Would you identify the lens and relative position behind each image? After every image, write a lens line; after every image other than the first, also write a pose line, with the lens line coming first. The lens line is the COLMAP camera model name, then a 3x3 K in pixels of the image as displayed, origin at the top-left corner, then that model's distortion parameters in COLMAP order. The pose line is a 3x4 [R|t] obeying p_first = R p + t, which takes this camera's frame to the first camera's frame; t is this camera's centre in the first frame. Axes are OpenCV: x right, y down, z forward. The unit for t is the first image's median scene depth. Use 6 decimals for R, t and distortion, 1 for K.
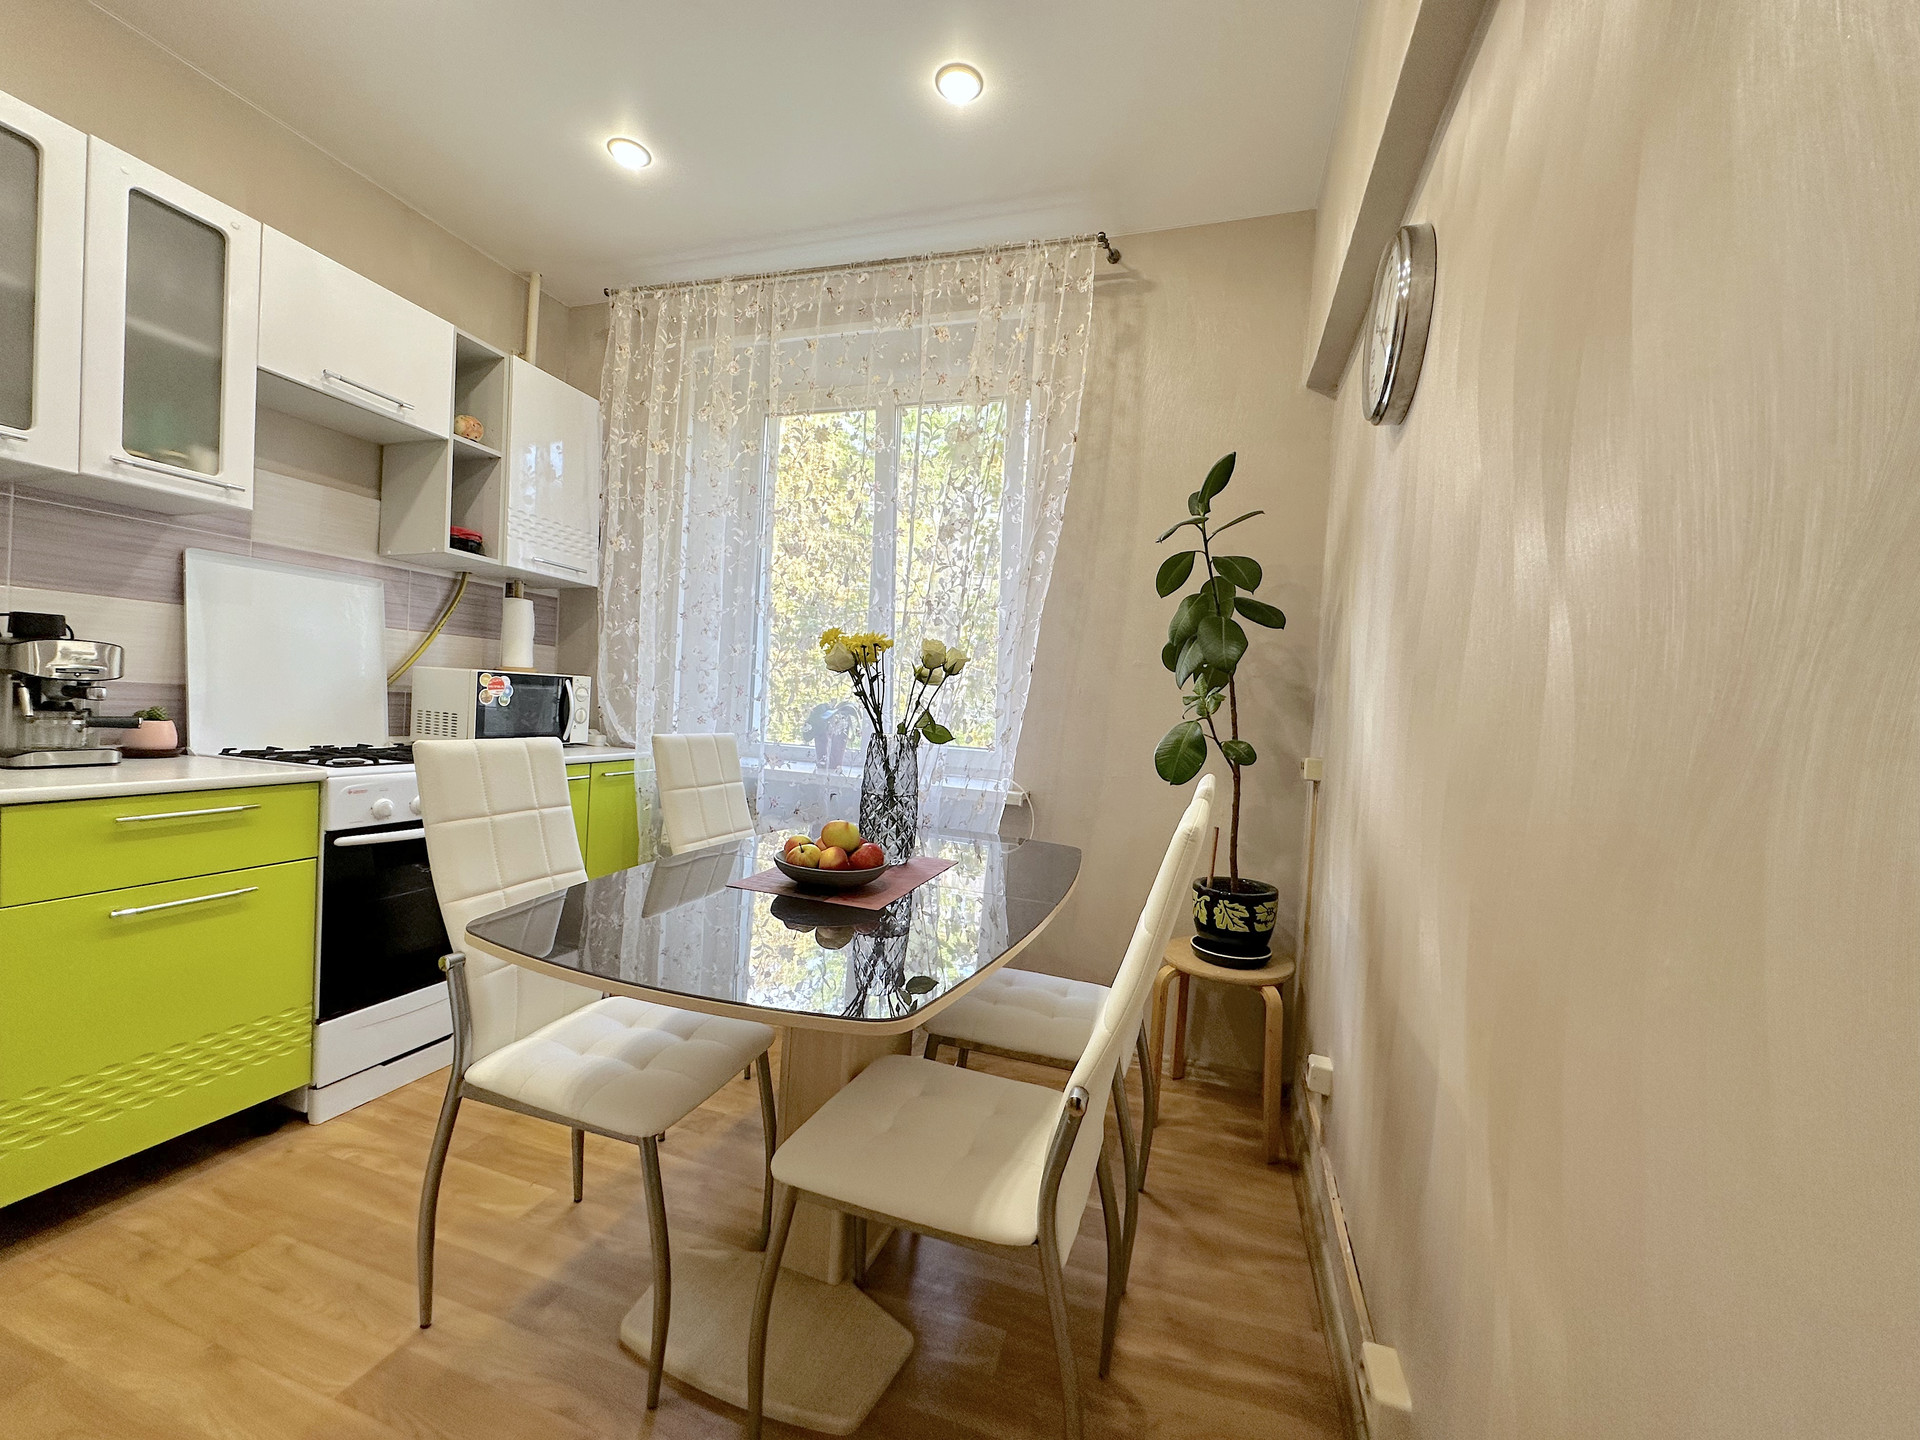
lens RADIAL K [[765.4, 0, 969.6], [0, 765.4, 725.3], [0, 0, 1]] dist [-0.005976, 0.001480]
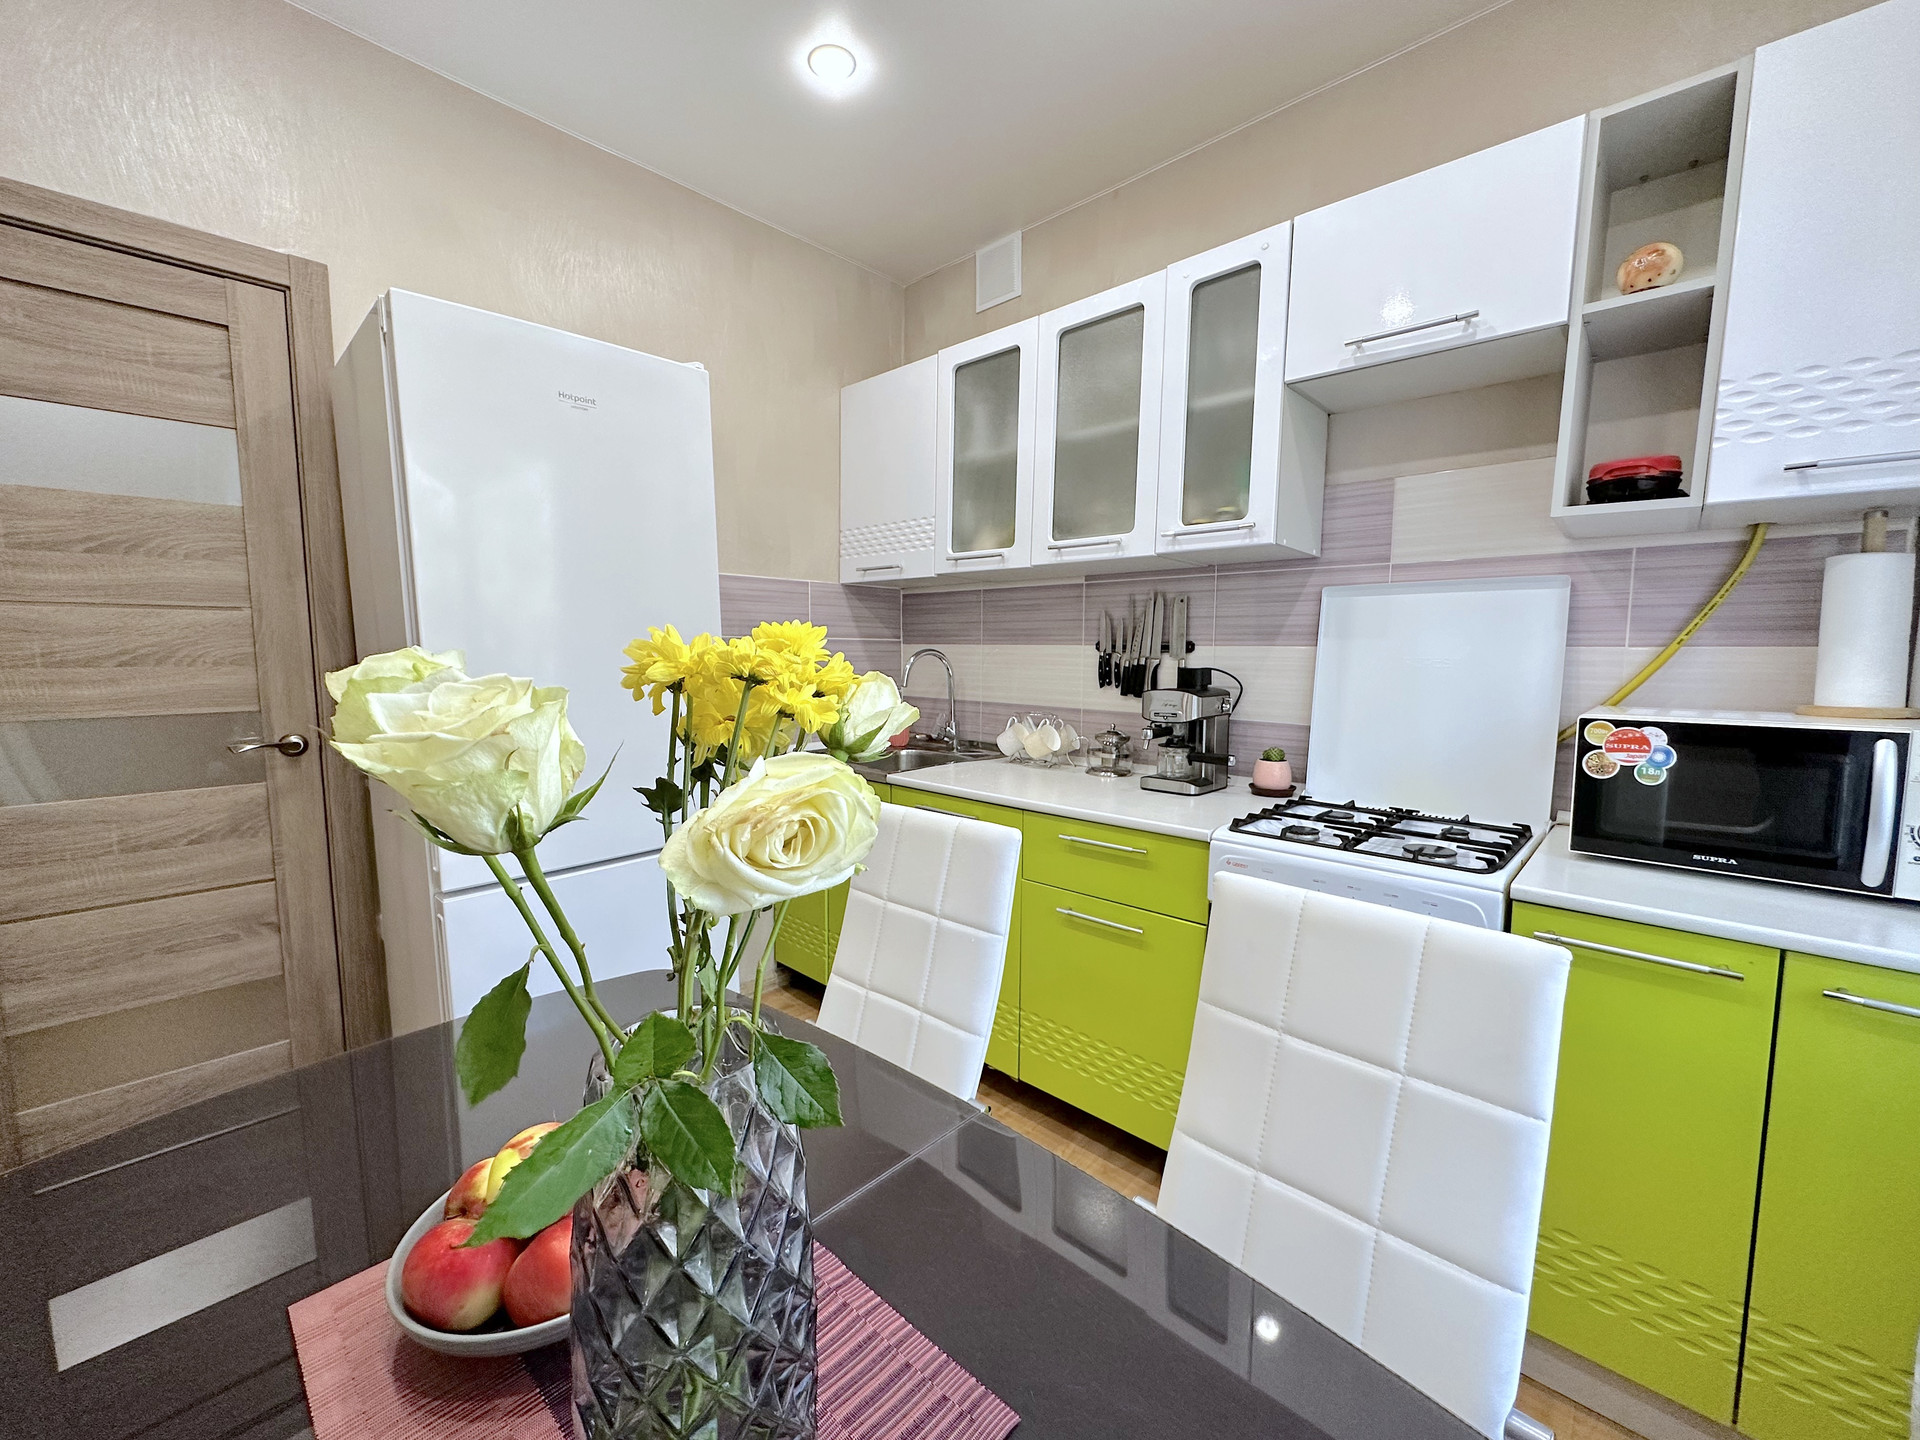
lens RADIAL K [[765.4, 0, 953.0], [0, 765.4, 722.7], [0, 0, 1]] dist [-0.005976, 0.001480]
pose [[-0.431965, 0.026551, -0.901499, 0.065721], [-0.052308, 0.997146, 0.054432, -0.089777], [0.900372, 0.070668, -0.429344, 1.014110]]
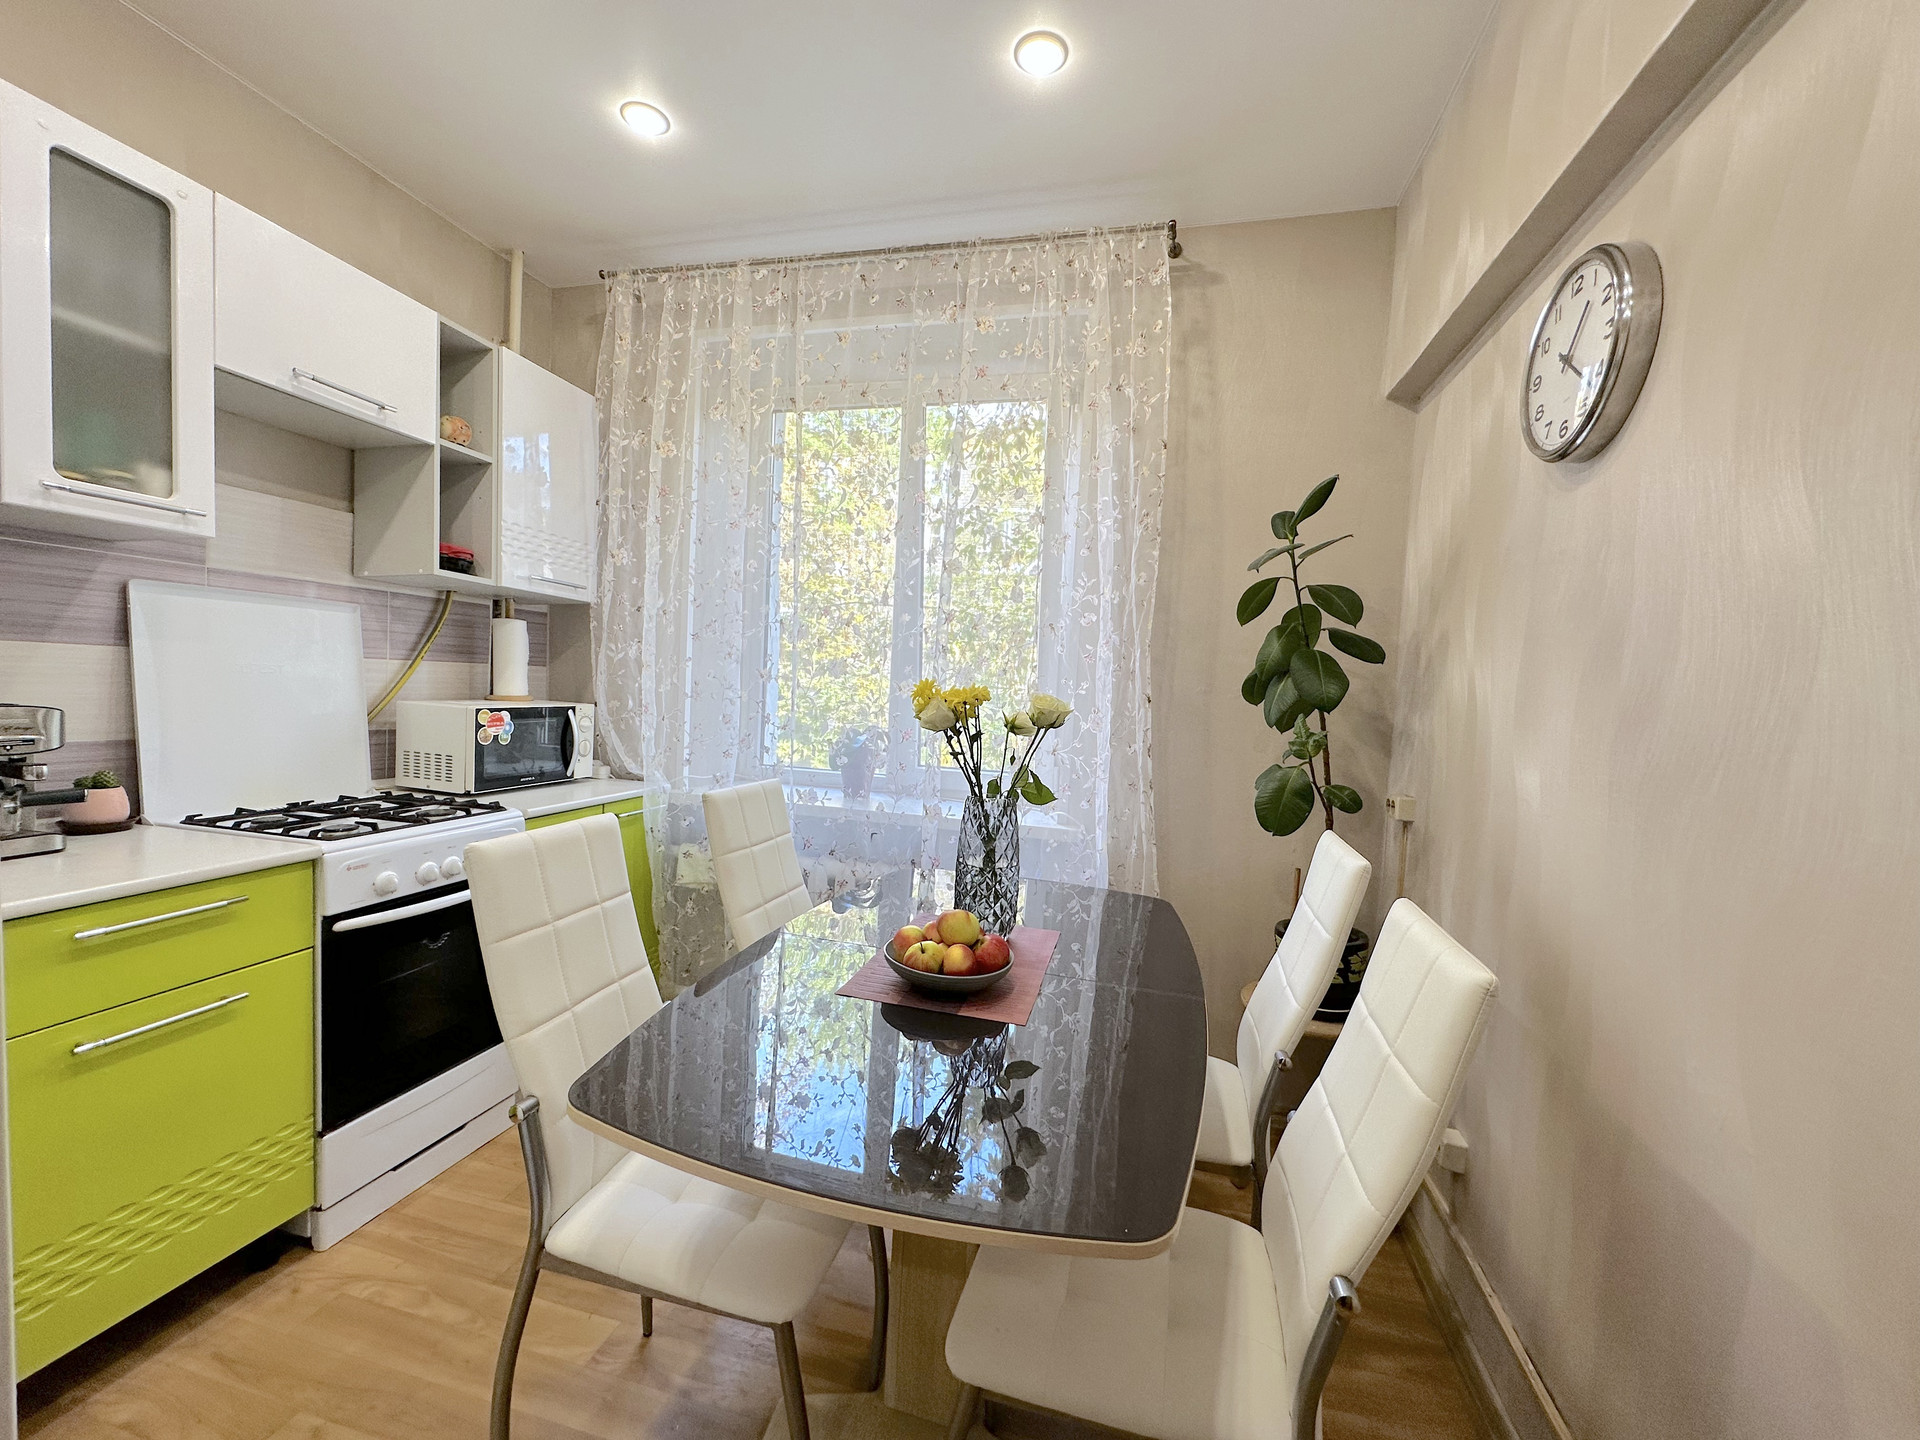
lens RADIAL K [[765.4, 0, 966.6], [0, 765.4, 723.5], [0, 0, 1]] dist [-0.005976, 0.001480]
pose [[0.998002, -0.014078, 0.061596, -0.159449], [0.012375, 0.999533, 0.027940, -0.086417], [-0.061961, -0.027122, 0.997710, 0.098378]]
